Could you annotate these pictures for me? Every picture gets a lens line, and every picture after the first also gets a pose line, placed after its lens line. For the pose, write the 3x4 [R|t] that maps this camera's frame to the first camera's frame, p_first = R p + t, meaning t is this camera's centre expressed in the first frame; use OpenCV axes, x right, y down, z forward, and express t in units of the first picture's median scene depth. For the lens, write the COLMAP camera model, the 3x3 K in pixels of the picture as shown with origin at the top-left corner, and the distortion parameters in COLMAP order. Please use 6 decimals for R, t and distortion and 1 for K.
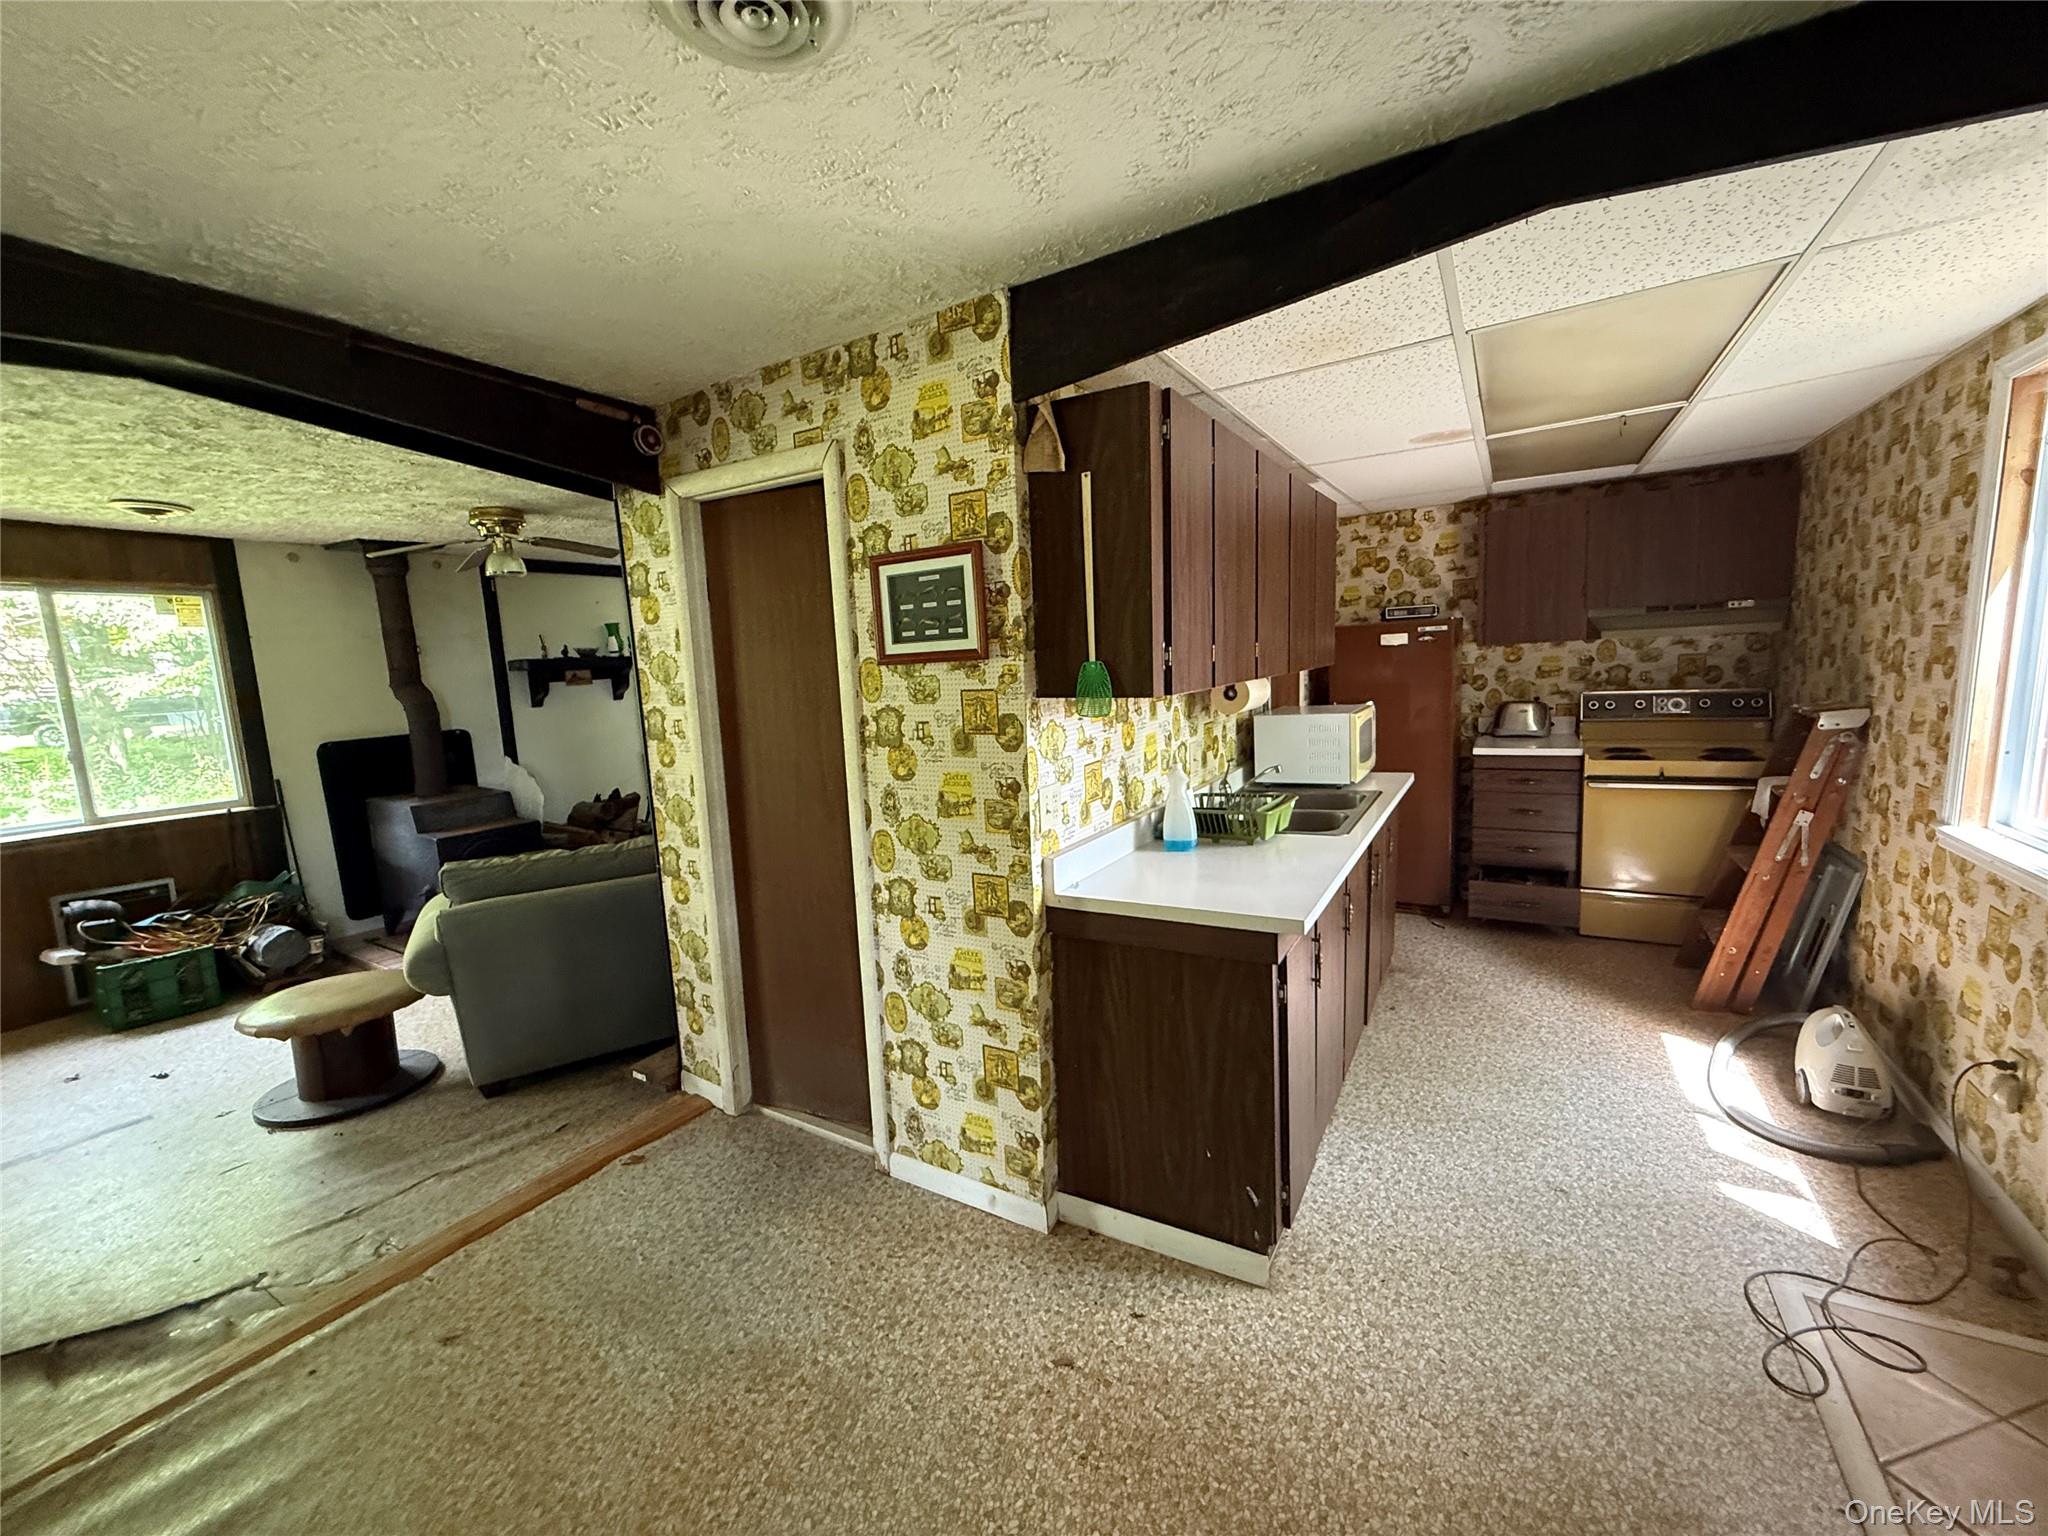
lens RADIAL K [[816.5, 0, 1017.9], [0, 816.5, 769.9], [0, 0, 1]] dist [-0.001230, 0.000114]
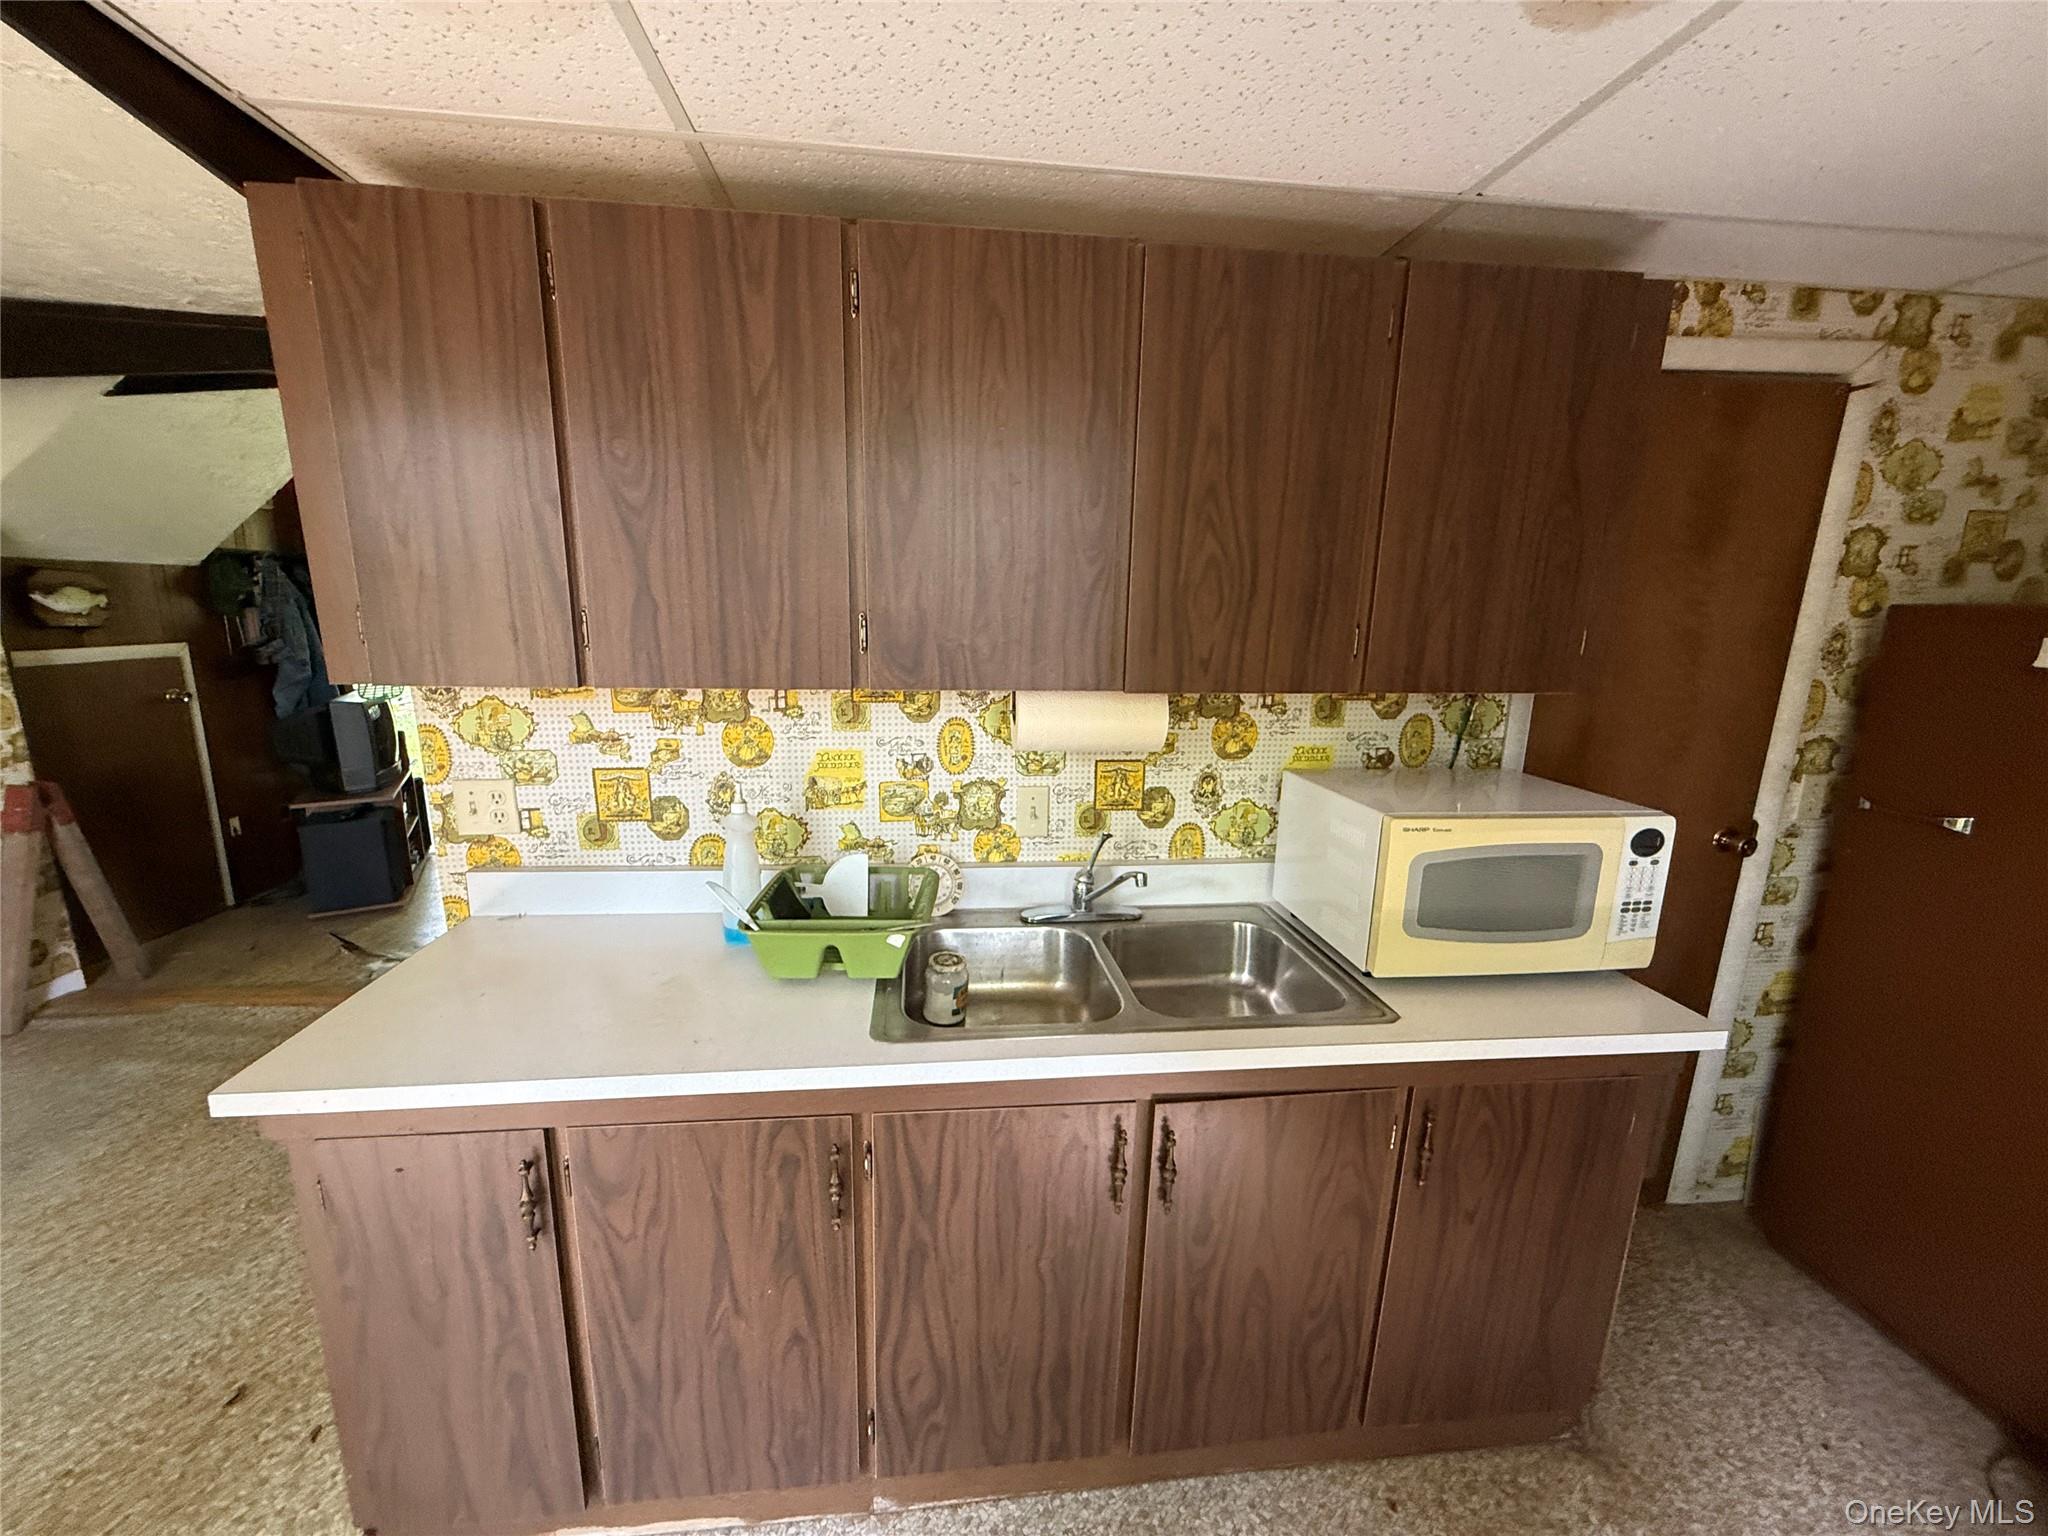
lens RADIAL K [[816.5, 0, 1015.8], [0, 816.5, 769.8], [0, 0, 1]] dist [-0.001230, 0.000114]
pose [[0.605731, 0.227851, -0.762347, 0.503061], [-0.161265, 0.973392, 0.162793, -0.106697], [0.779155, 0.024331, 0.626358, 0.492827]]
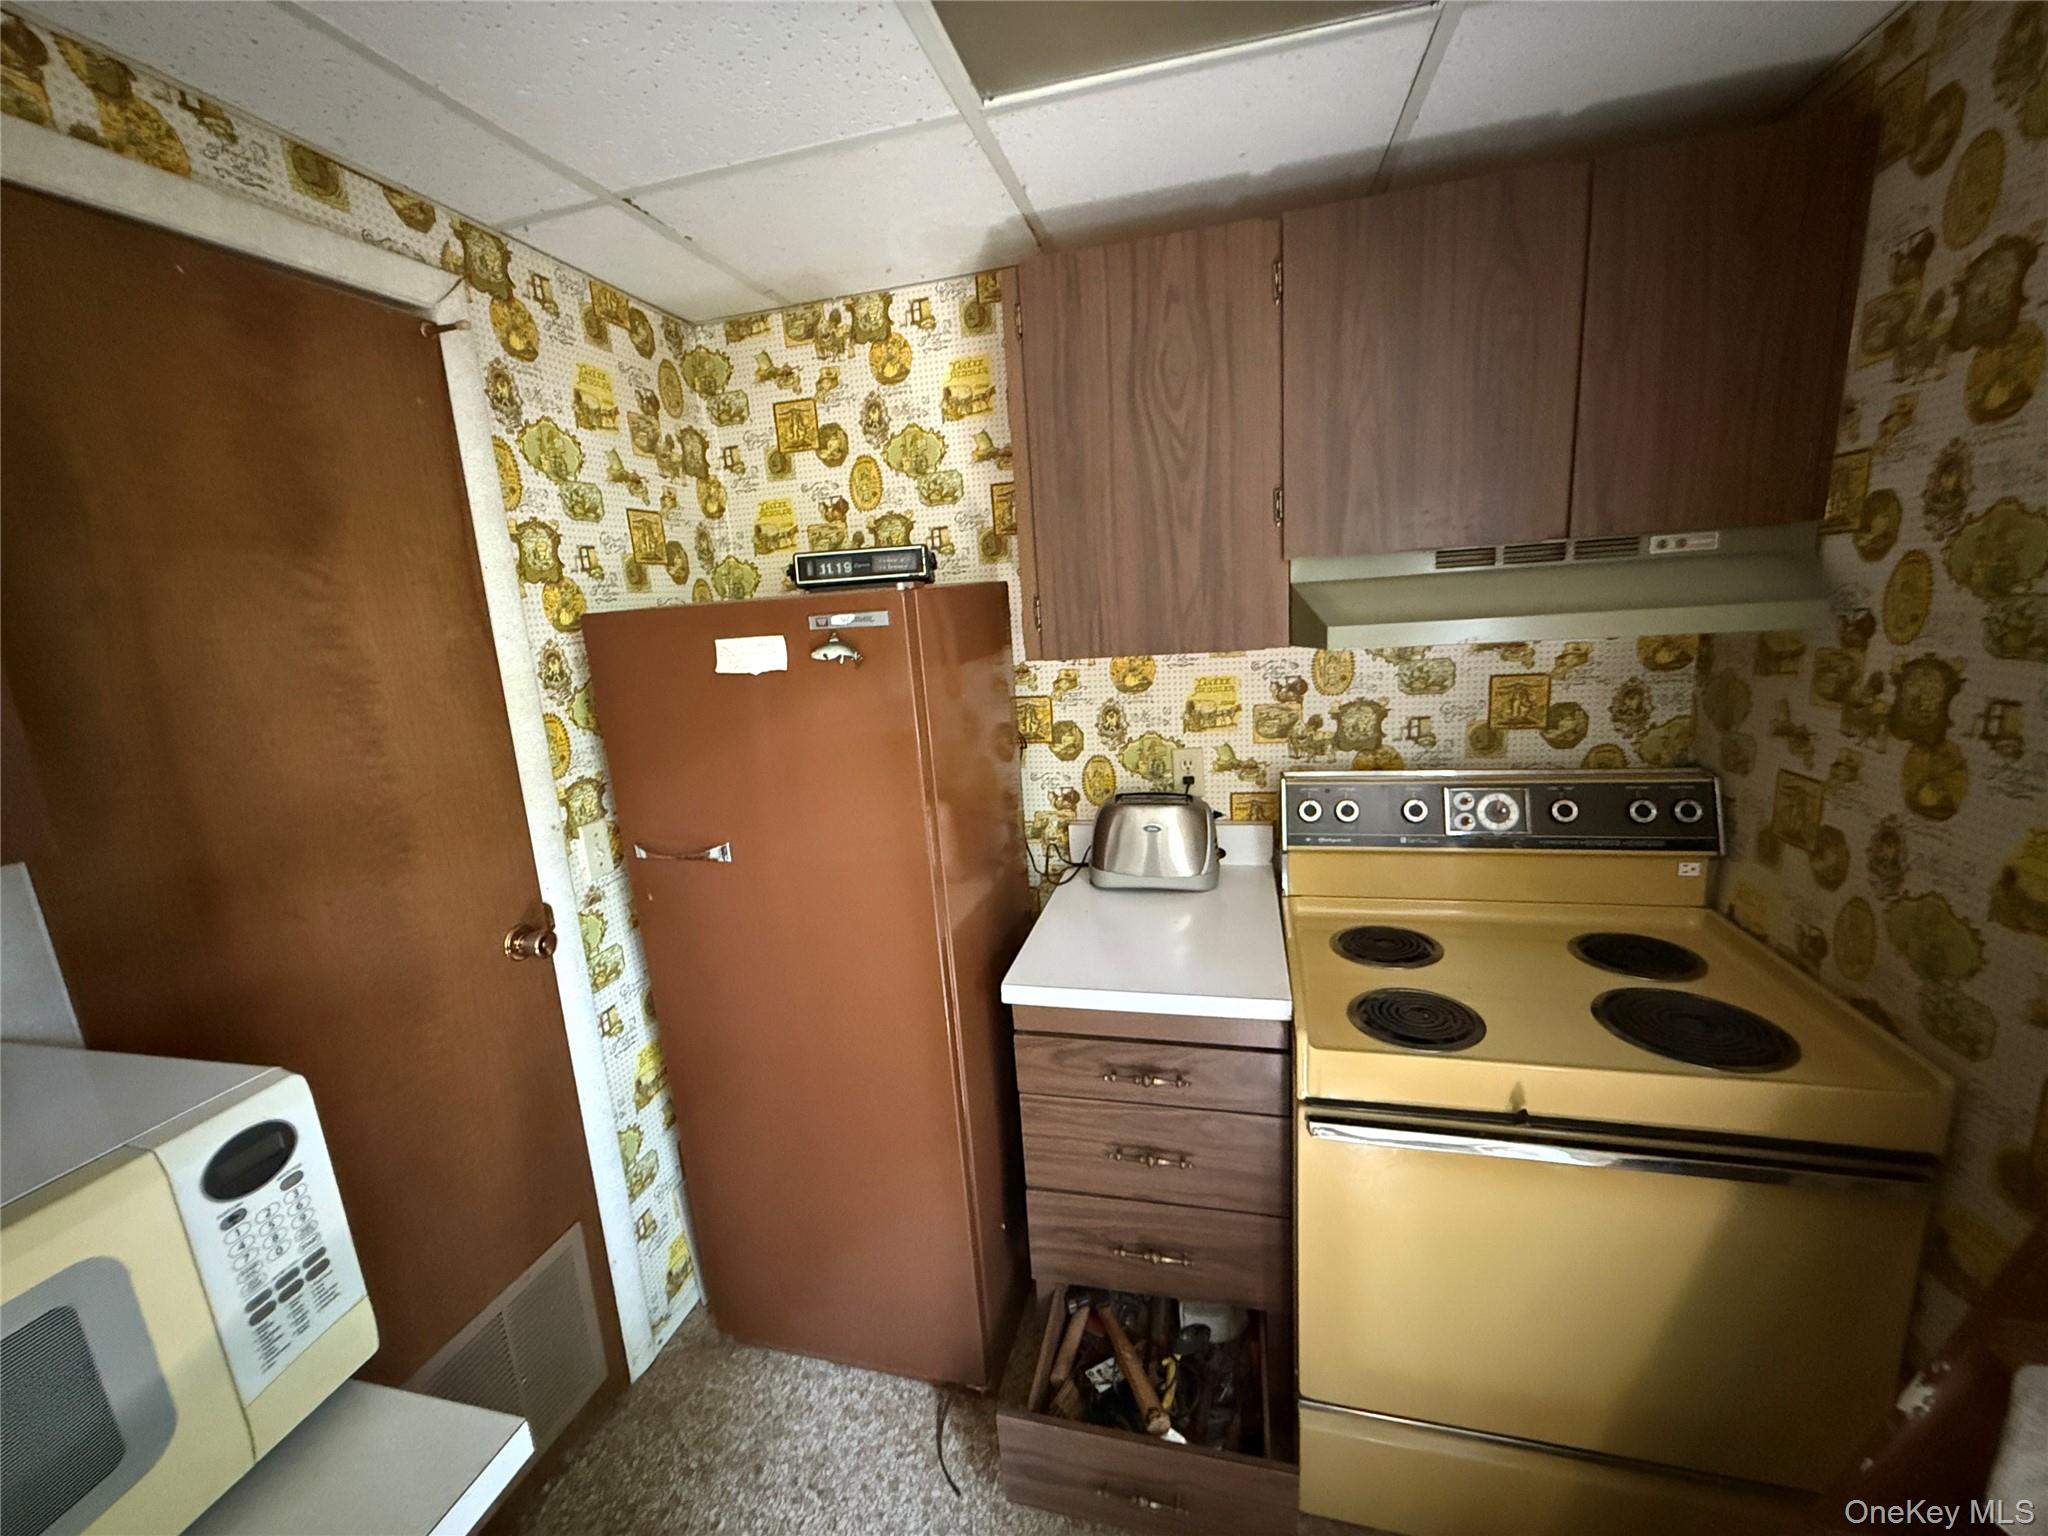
lens RADIAL K [[816.5, 0, 1021.2], [0, 816.5, 770.3], [0, 0, 1]] dist [-0.001230, 0.000114]
pose [[0.956572, -0.067467, 0.283581, 0.511908], [0.052702, 0.996843, 0.059385, -0.141253], [-0.286692, -0.041861, 0.957108, 0.735536]]
